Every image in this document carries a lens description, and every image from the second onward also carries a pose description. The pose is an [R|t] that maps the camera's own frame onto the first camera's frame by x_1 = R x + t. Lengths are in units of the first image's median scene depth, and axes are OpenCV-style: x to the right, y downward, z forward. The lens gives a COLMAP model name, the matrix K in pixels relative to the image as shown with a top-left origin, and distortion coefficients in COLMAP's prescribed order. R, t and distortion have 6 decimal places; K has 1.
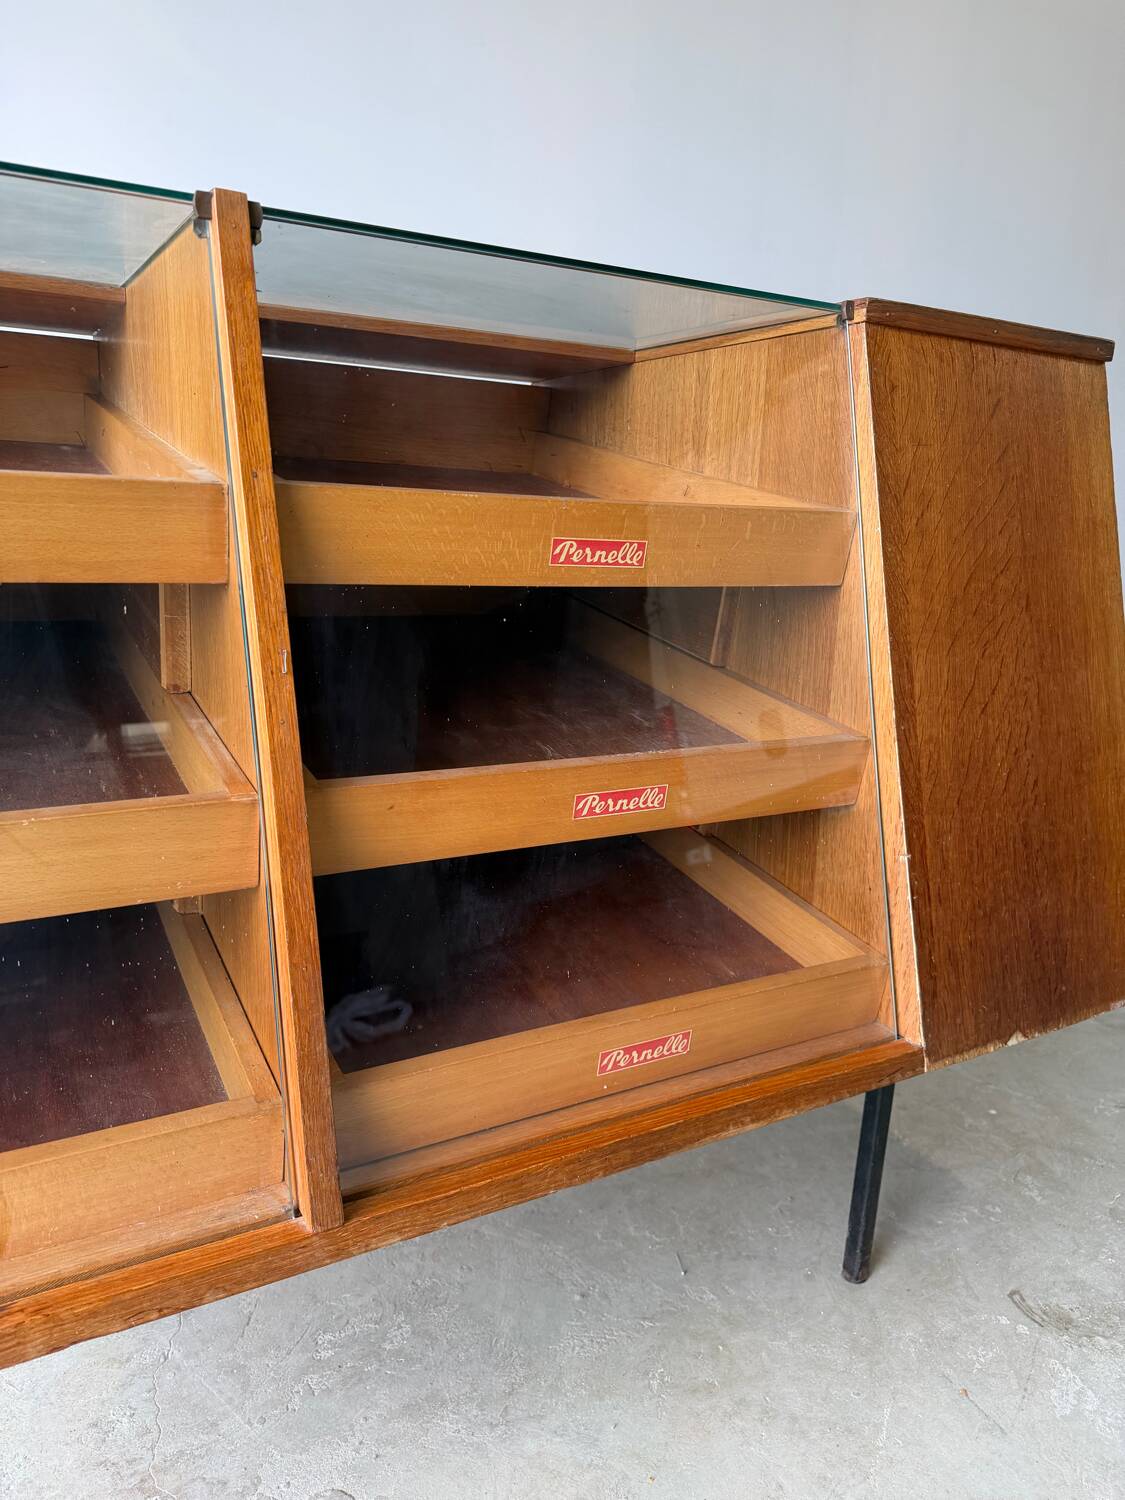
lens RADIAL K [[1073.4, 0, 556.9], [0, 1073.4, 750.2], [0, 0, 1]] dist [-0.008834, -0.002135]
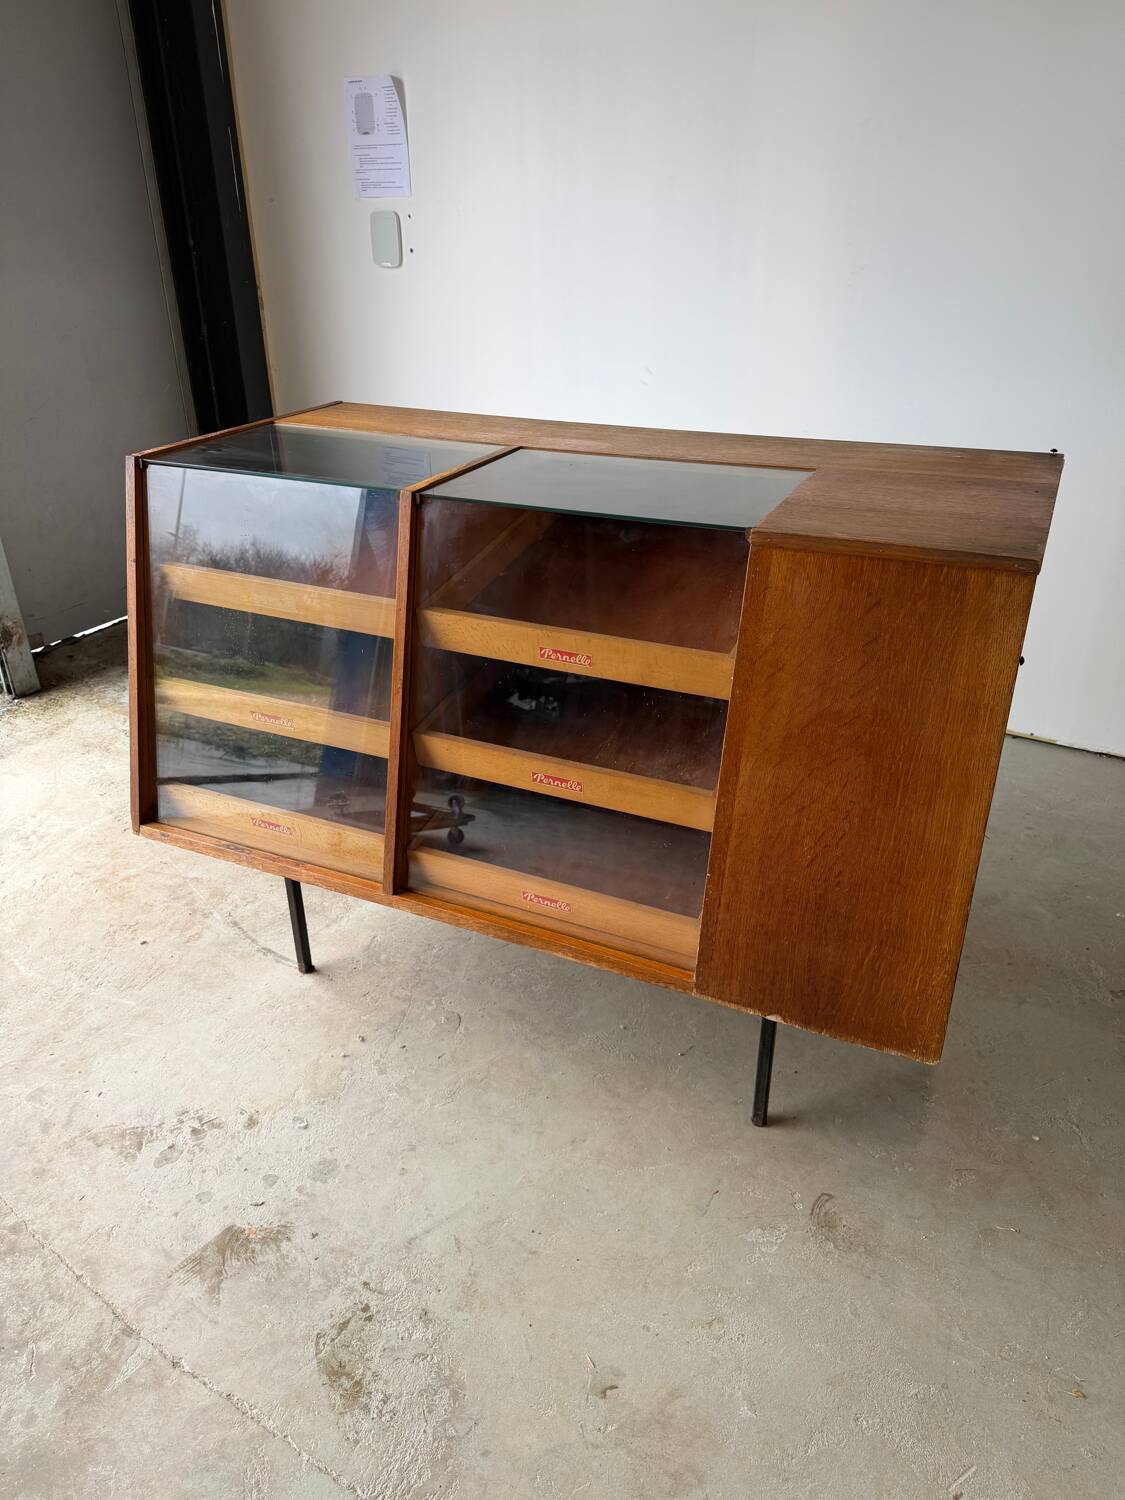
lens RADIAL K [[1058.4, 0, 561.8], [0, 1058.4, 743.9], [0, 0, 1]] dist [0.022362, -0.029492]
pose [[0.567508, 0.334934, -0.752166, 1.299232], [-0.152319, 0.940463, 0.303857, -0.524660], [0.809156, -0.057872, 0.584737, -0.108642]]
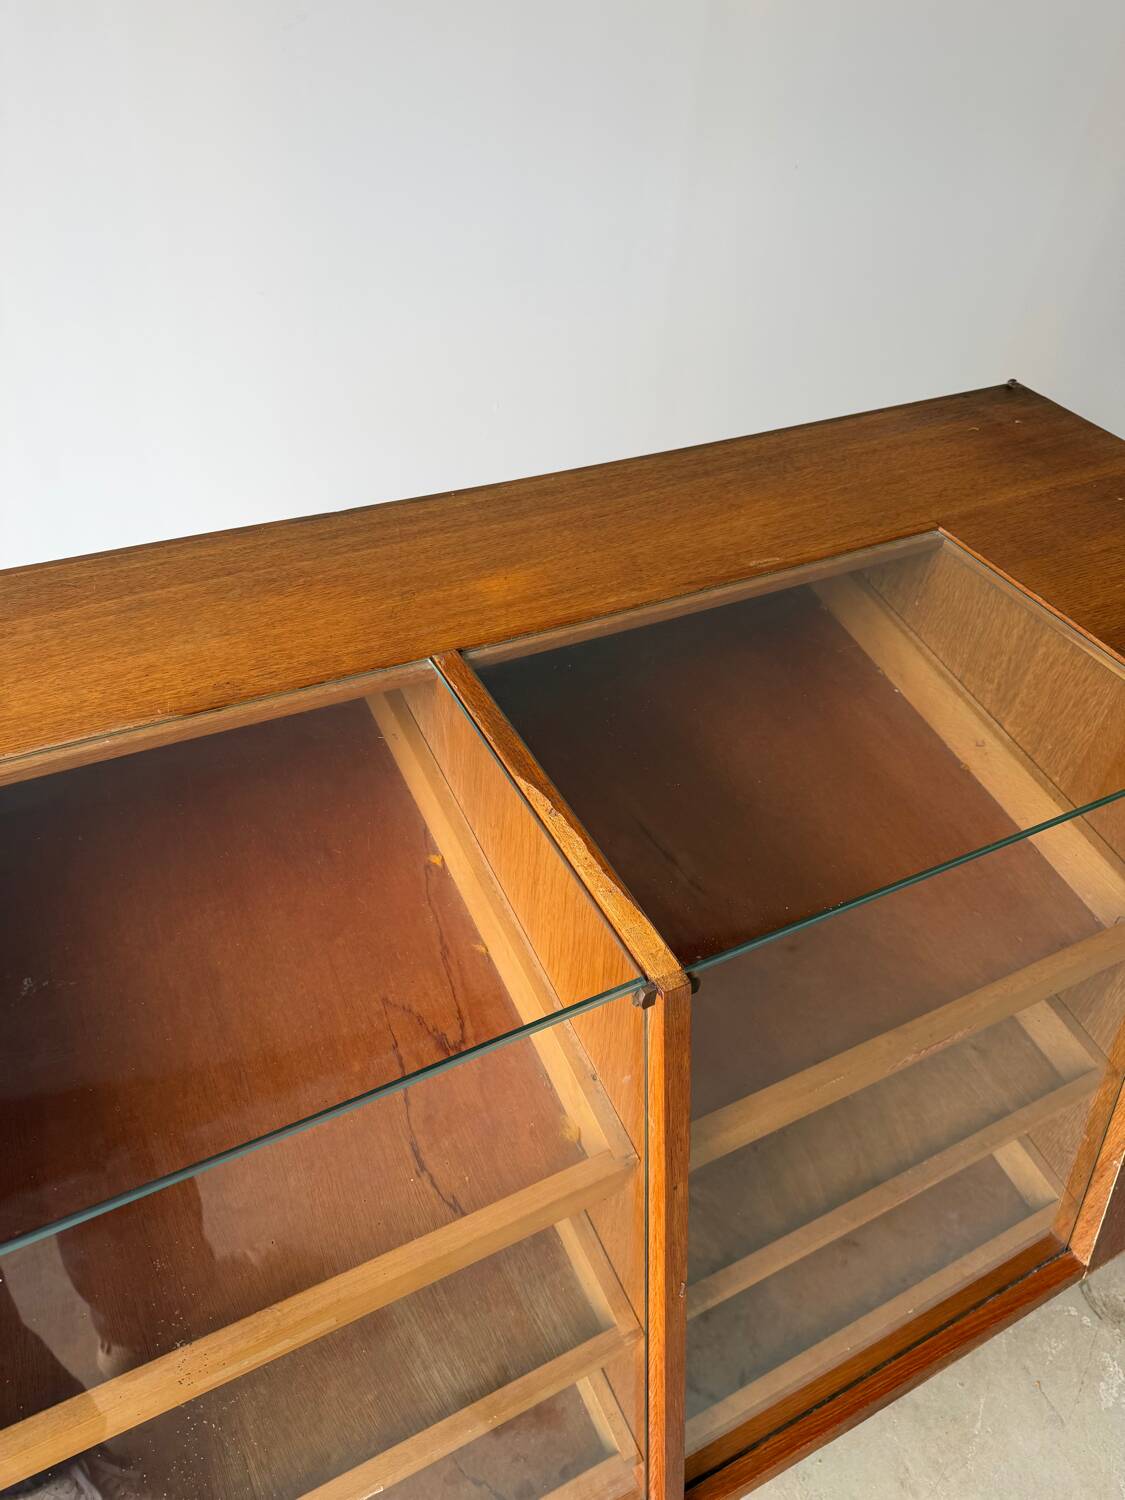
lens RADIAL K [[1058.4, 0, 561.8], [0, 1058.4, 743.9], [0, 0, 1]] dist [0.022362, -0.029492]
pose [[0.998404, 0.056186, -0.005689, -0.289015], [-0.046294, 0.871967, 0.487371, -0.804513], [0.032345, -0.486330, 0.873176, 0.188543]]
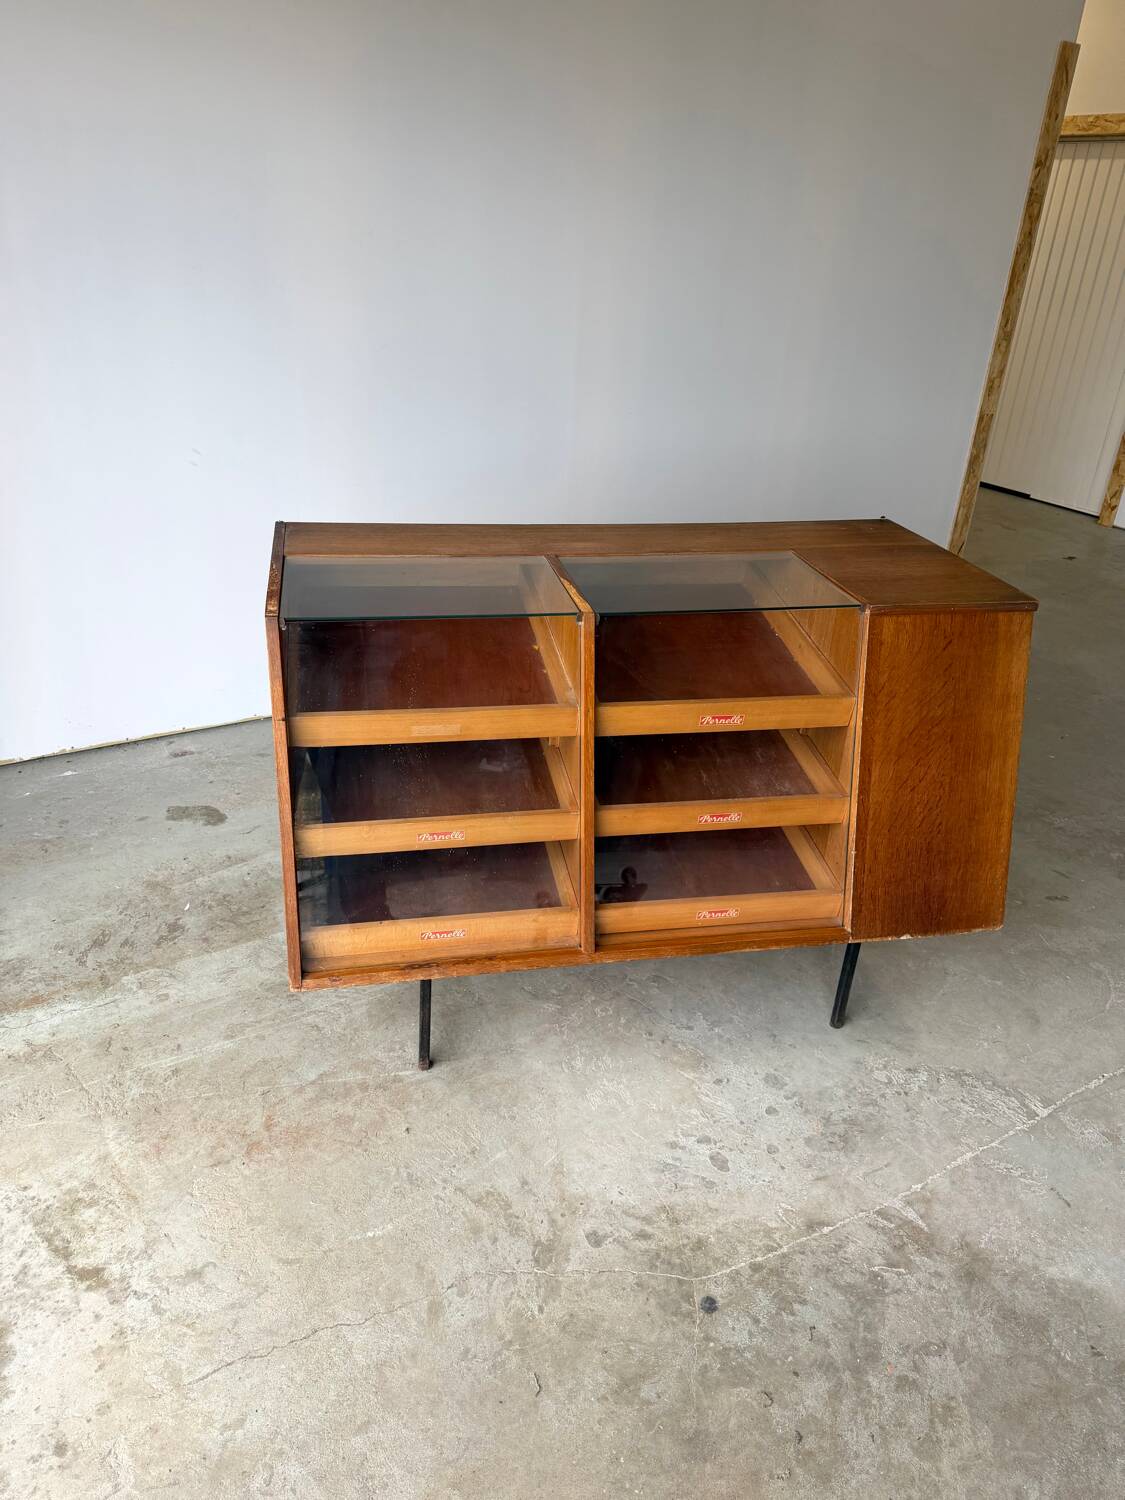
lens RADIAL K [[1053.6, 0, 557.2], [0, 1053.6, 741.9], [0, 0, 1]] dist [0.026406, -0.035720]
pose [[0.946742, 0.147467, -0.286240, 0.323749], [-0.082930, 0.970644, 0.225773, -0.554781], [0.311131, -0.190011, 0.931179, -1.173407]]
